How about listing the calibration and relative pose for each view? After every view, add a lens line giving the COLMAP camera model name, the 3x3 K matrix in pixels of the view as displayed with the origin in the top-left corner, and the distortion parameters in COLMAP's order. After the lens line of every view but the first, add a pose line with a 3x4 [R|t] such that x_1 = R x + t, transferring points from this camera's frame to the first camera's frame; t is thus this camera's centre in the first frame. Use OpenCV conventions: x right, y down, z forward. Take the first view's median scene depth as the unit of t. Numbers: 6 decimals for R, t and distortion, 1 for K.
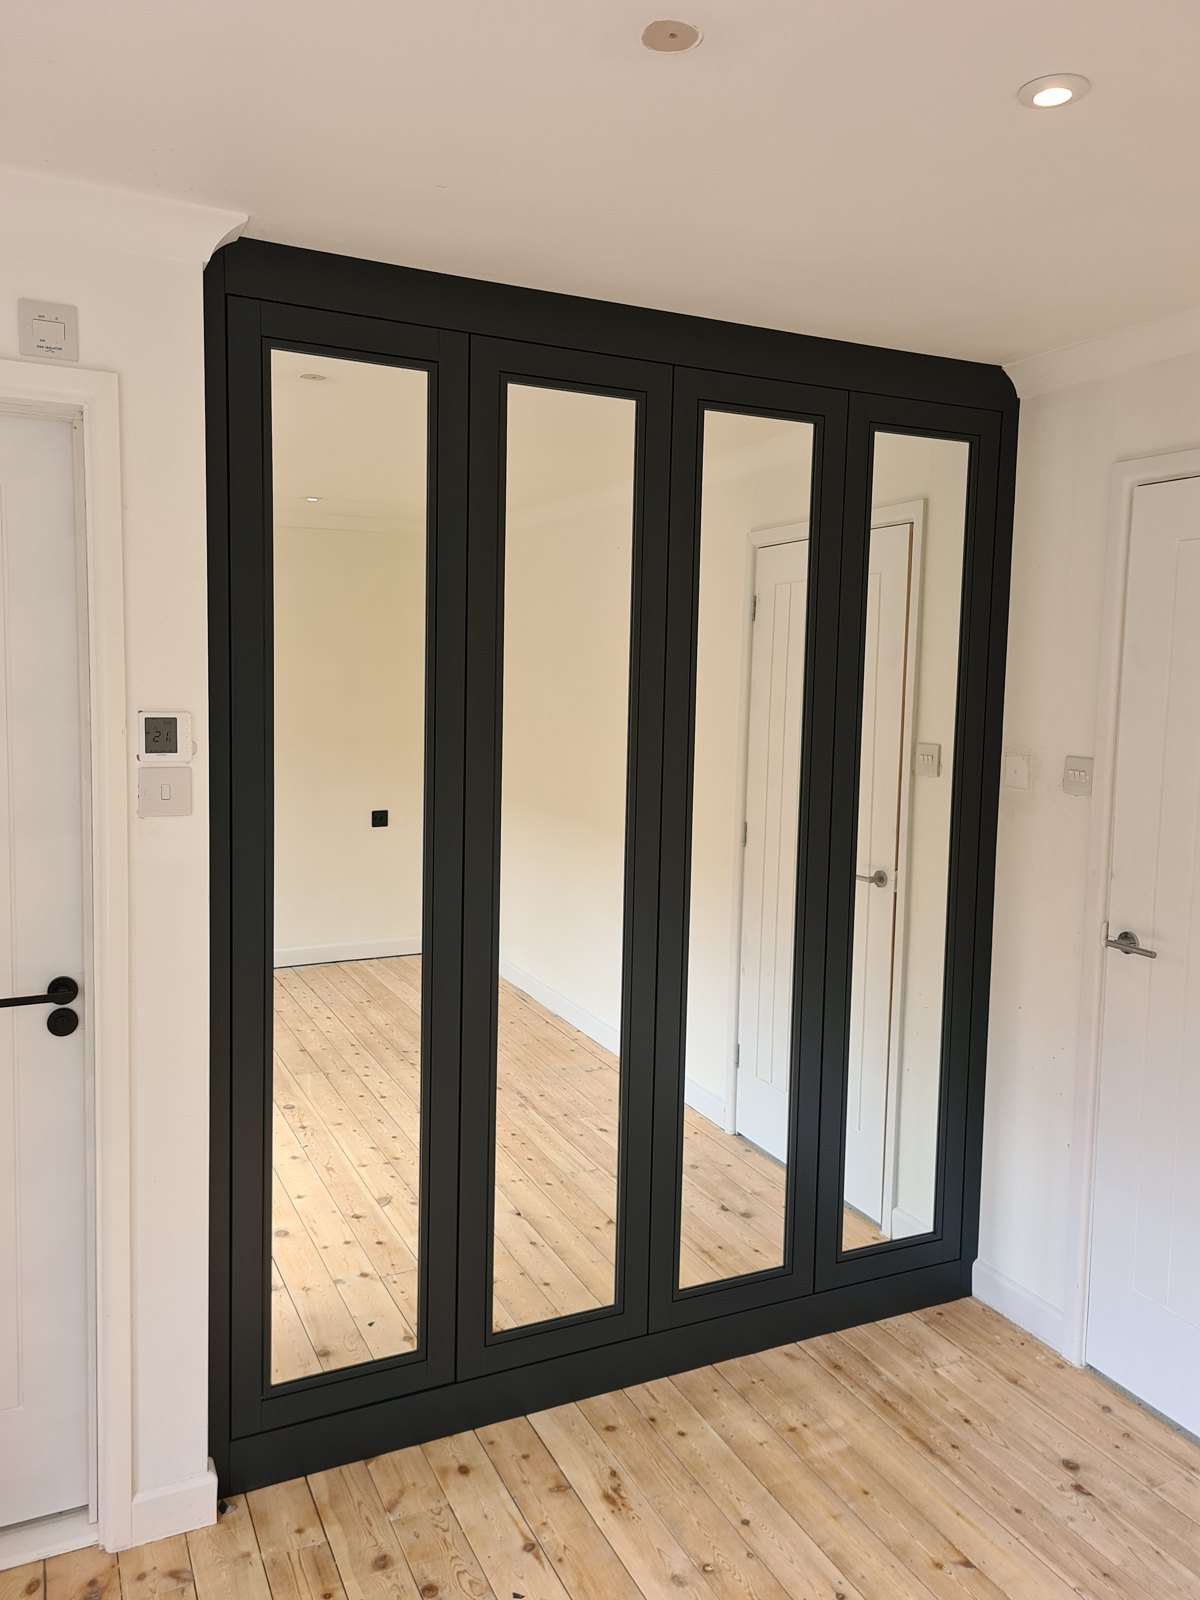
lens RADIAL K [[1203.6, 0, 605.5], [0, 1203.6, 791.0], [0, 0, 1]] dist [0.040270, -0.003853]
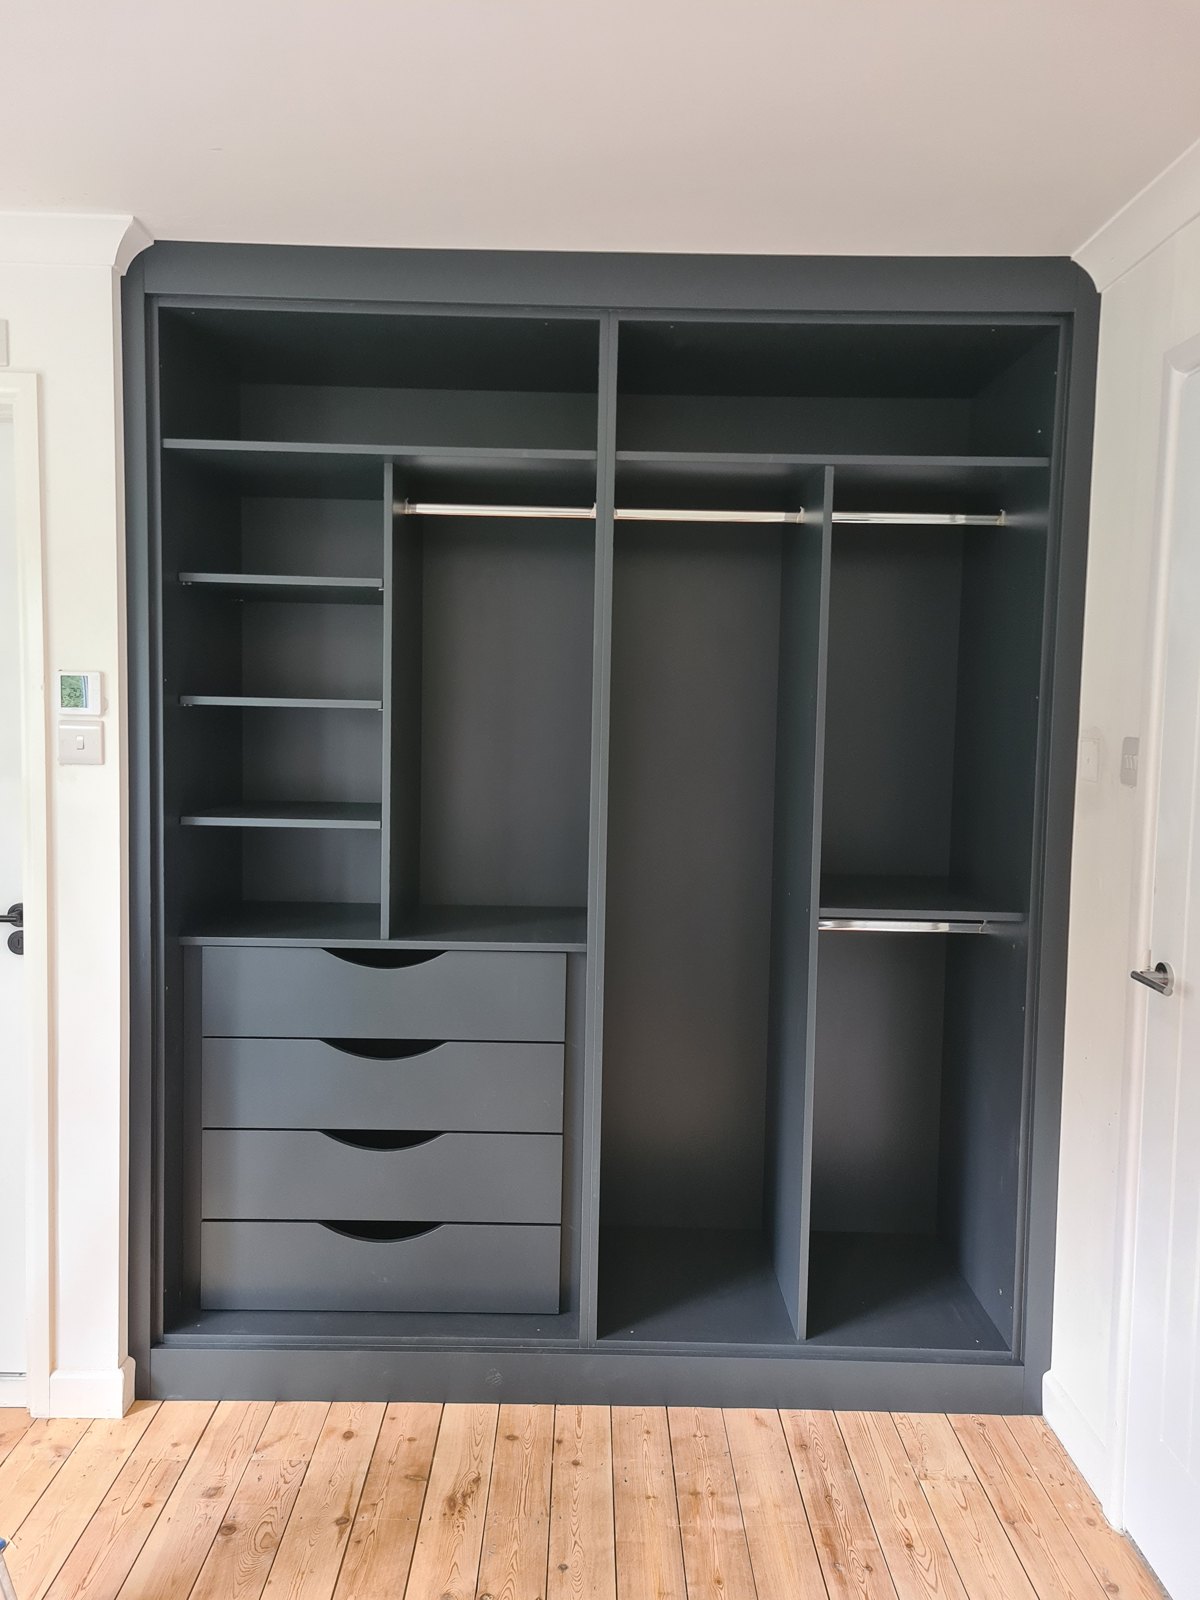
lens RADIAL K [[1203.6, 0, 597.8], [0, 1203.6, 805.5], [0, 0, 1]] dist [0.040270, -0.003853]
pose [[0.899776, 0.029491, -0.435354, 0.487984], [-0.041252, 0.998994, -0.017586, 0.051446], [0.434397, 0.033783, 0.900088, 0.174707]]
